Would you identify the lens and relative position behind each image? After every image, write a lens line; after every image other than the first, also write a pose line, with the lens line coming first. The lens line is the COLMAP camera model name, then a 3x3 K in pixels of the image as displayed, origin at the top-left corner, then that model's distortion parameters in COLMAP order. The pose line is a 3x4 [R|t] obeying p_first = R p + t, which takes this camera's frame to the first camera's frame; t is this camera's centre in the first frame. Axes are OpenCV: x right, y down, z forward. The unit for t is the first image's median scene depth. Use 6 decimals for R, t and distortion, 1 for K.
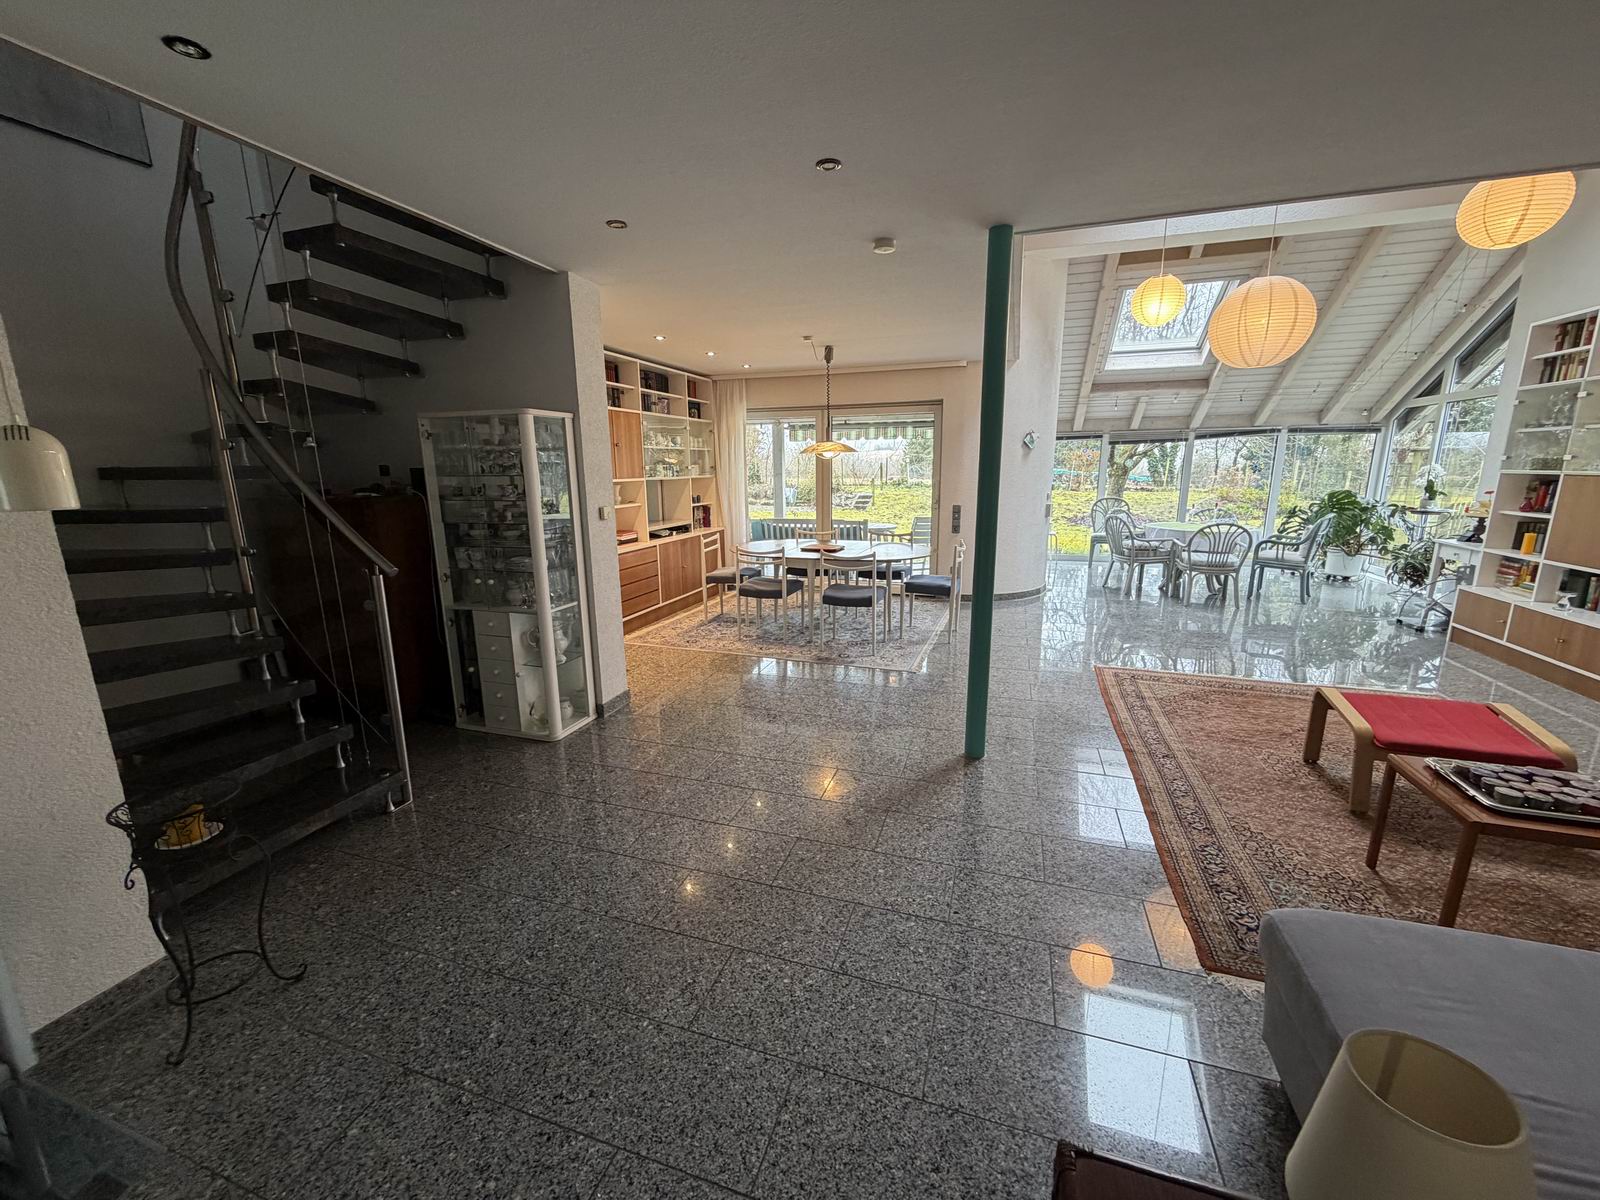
lens RADIAL K [[636.8, 0, 798.0], [0, 636.8, 603.6], [0, 0, 1]] dist [-0.000228, 0.000303]
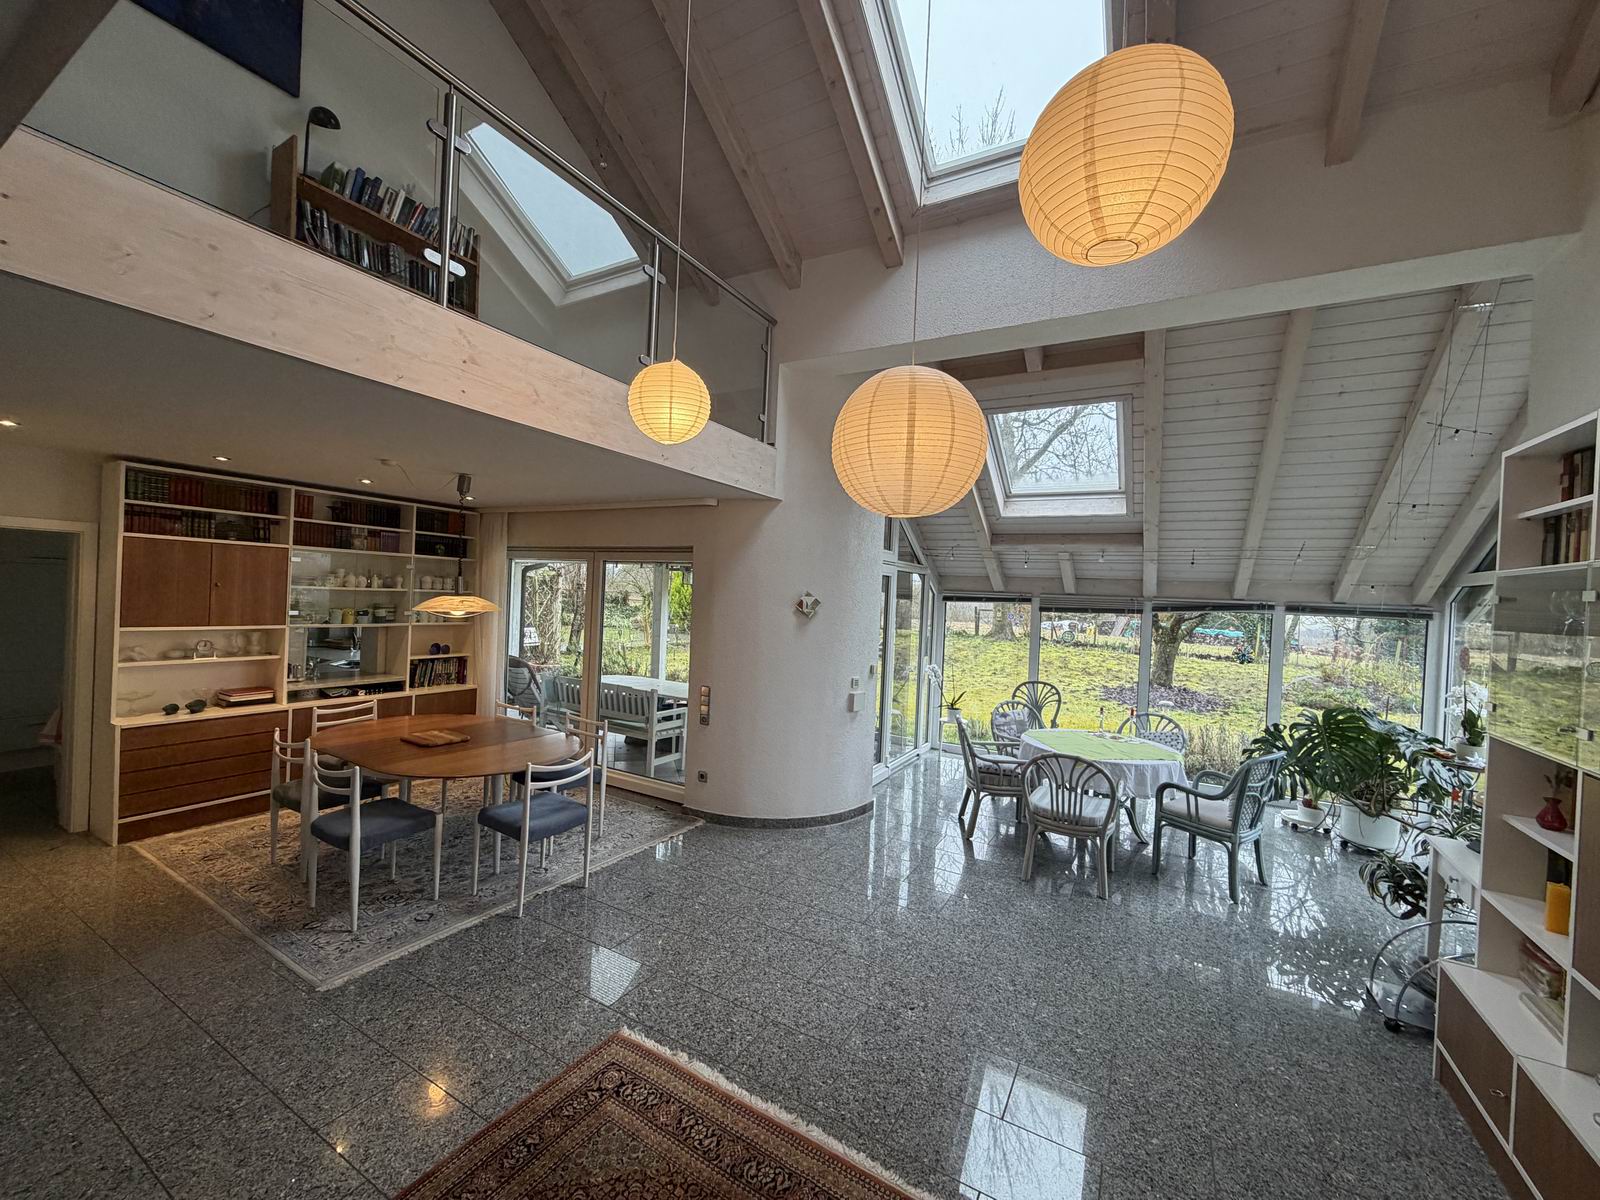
lens RADIAL K [[636.8, 0, 798.9], [0, 636.8, 600.0], [0, 0, 1]] dist [-0.000228, 0.000303]
pose [[0.979599, 0.056077, -0.192981, 0.499292], [-0.095046, 0.975371, -0.199040, -0.118455], [0.177067, 0.213321, 0.960803, 0.305107]]
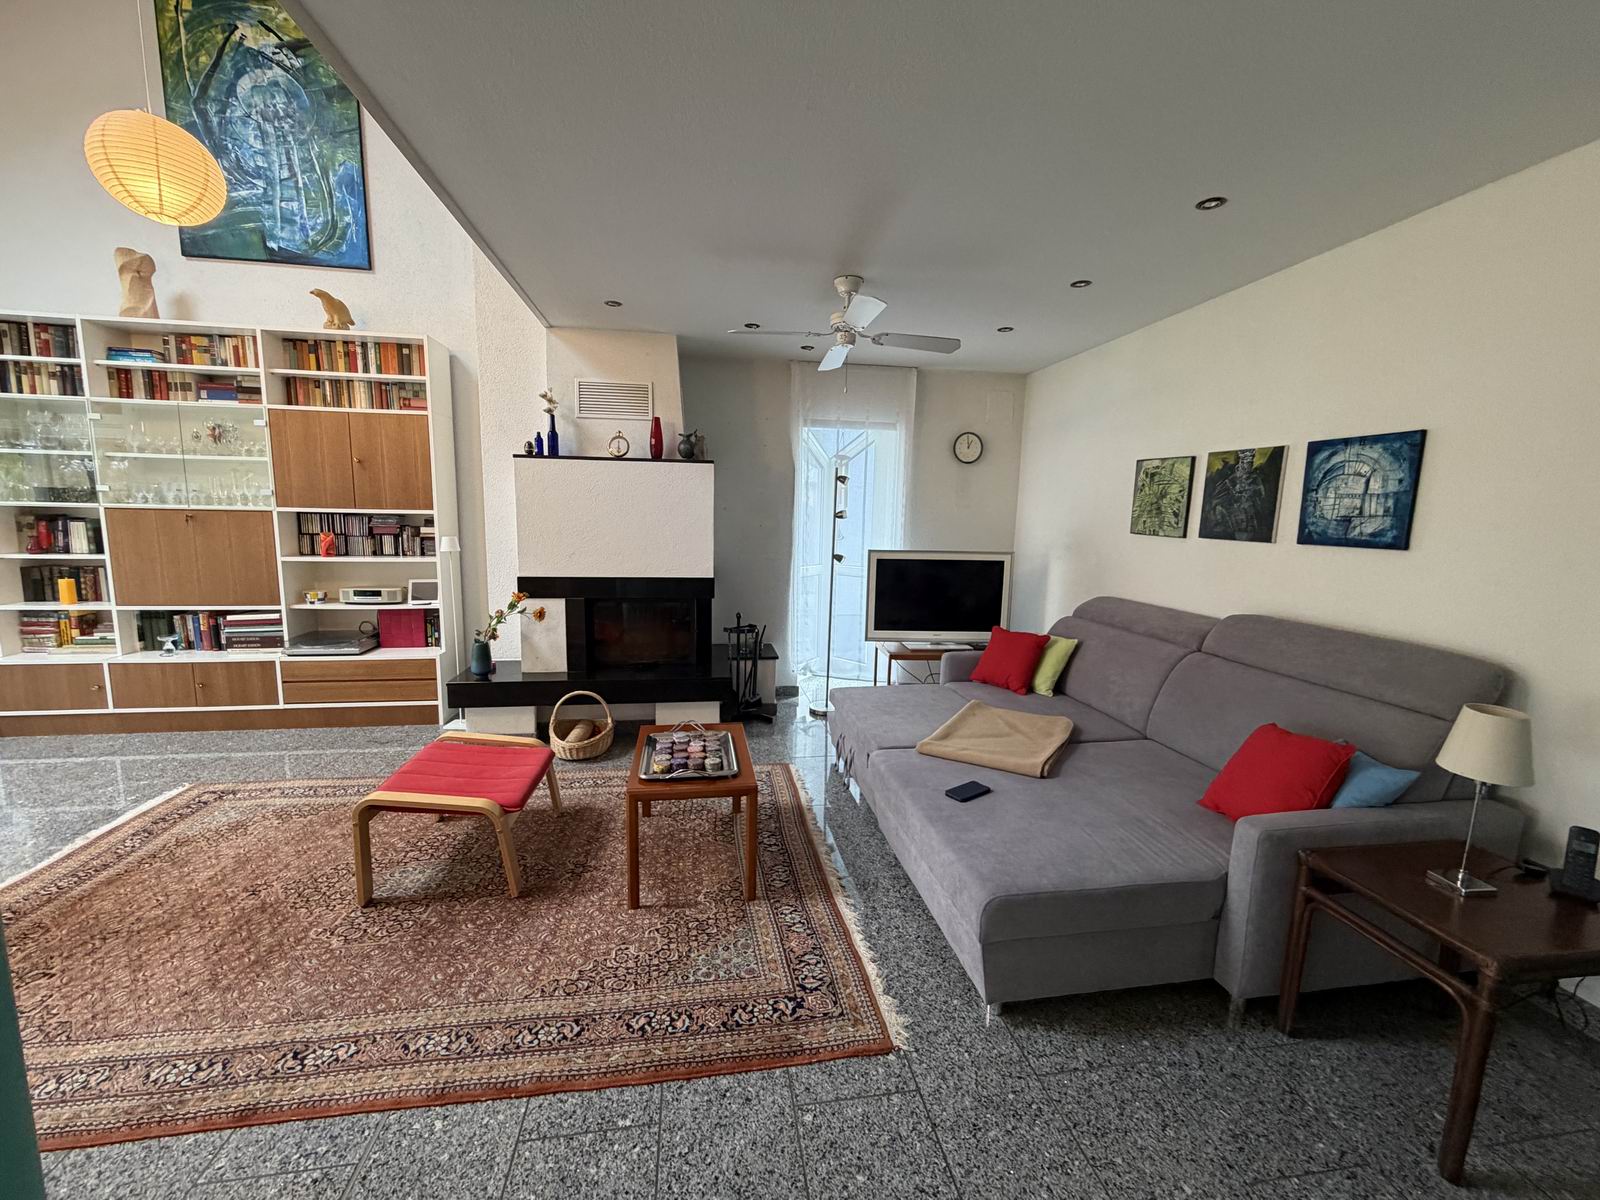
lens RADIAL K [[636.8, 0, 797.7], [0, 636.8, 599.7], [0, 0, 1]] dist [-0.000228, 0.000303]
pose [[-0.460509, -0.122454, 0.879168, -0.004347], [0.172014, 0.959354, 0.223723, -0.075578], [-0.870829, 0.254255, -0.420727, 0.379721]]
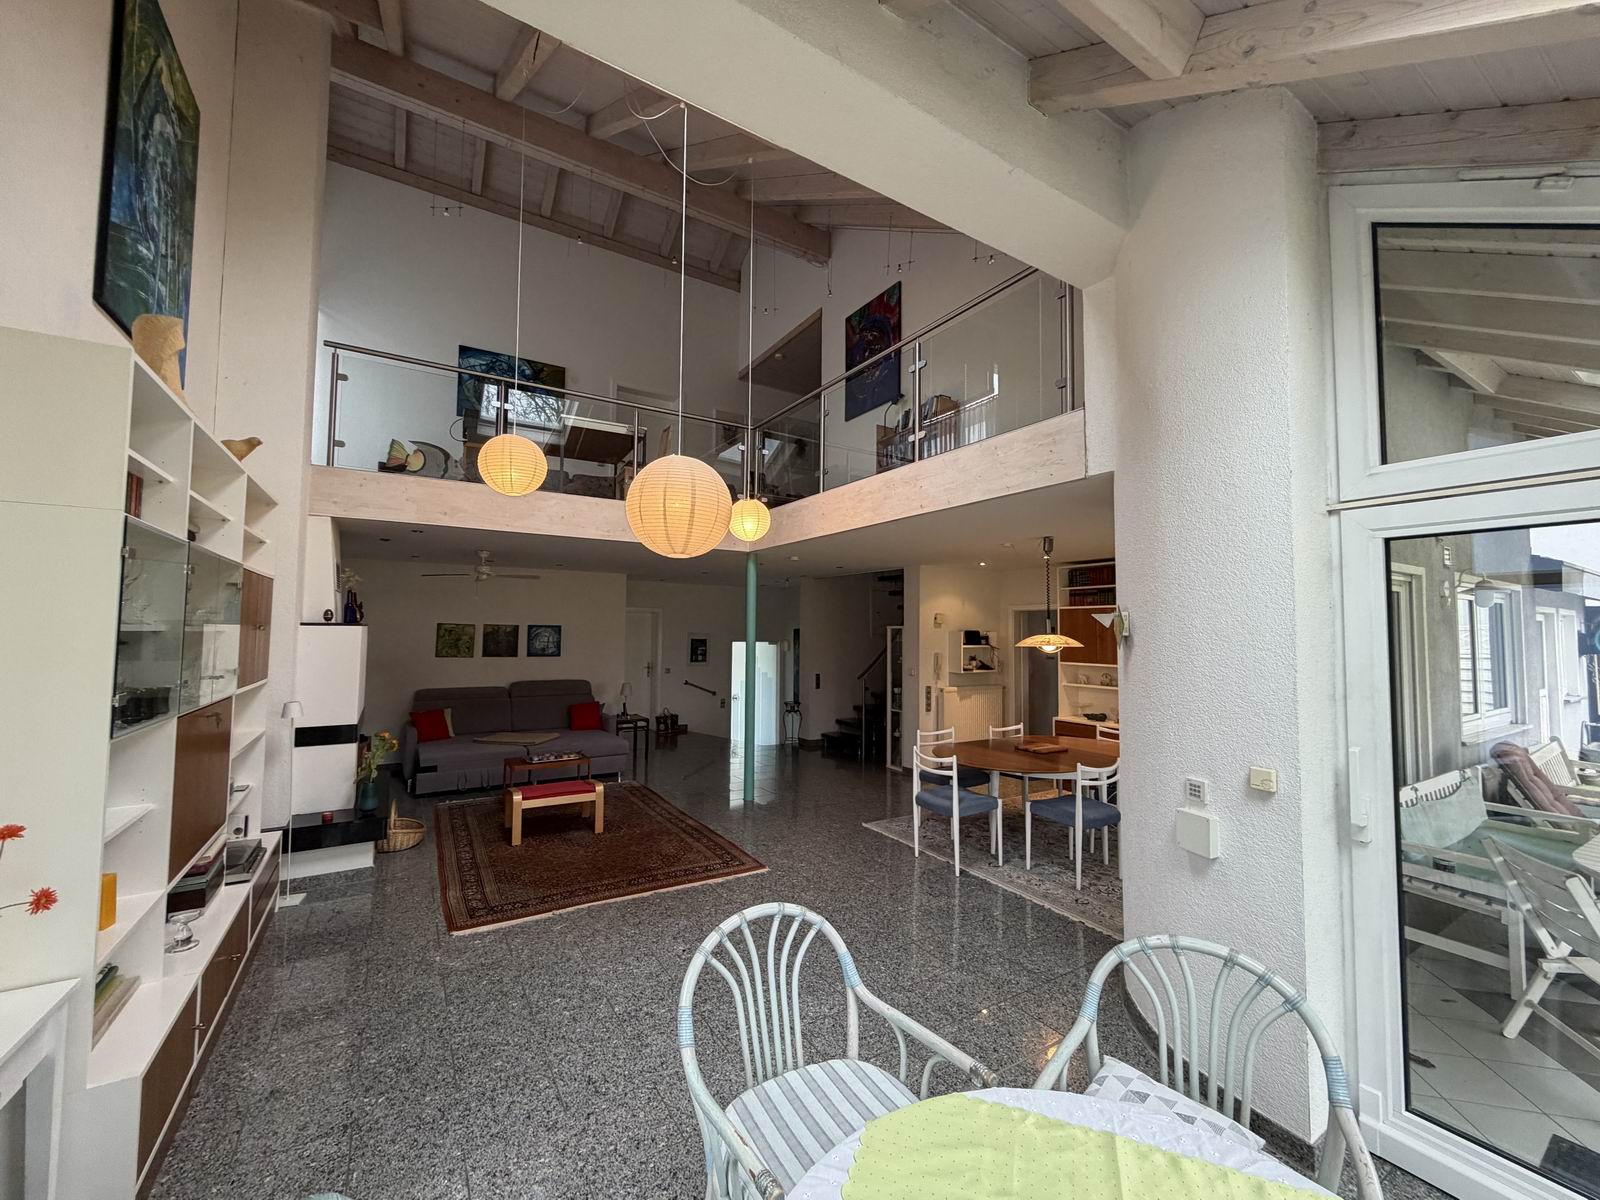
lens RADIAL K [[636.8, 0, 796.0], [0, 636.8, 600.6], [0, 0, 1]] dist [-0.000228, 0.000303]
pose [[-0.644705, -0.035276, -0.763617, 0.844060], [-0.162818, 0.982350, 0.092083, -0.279424], [0.746891, 0.183697, -0.639069, 1.116404]]
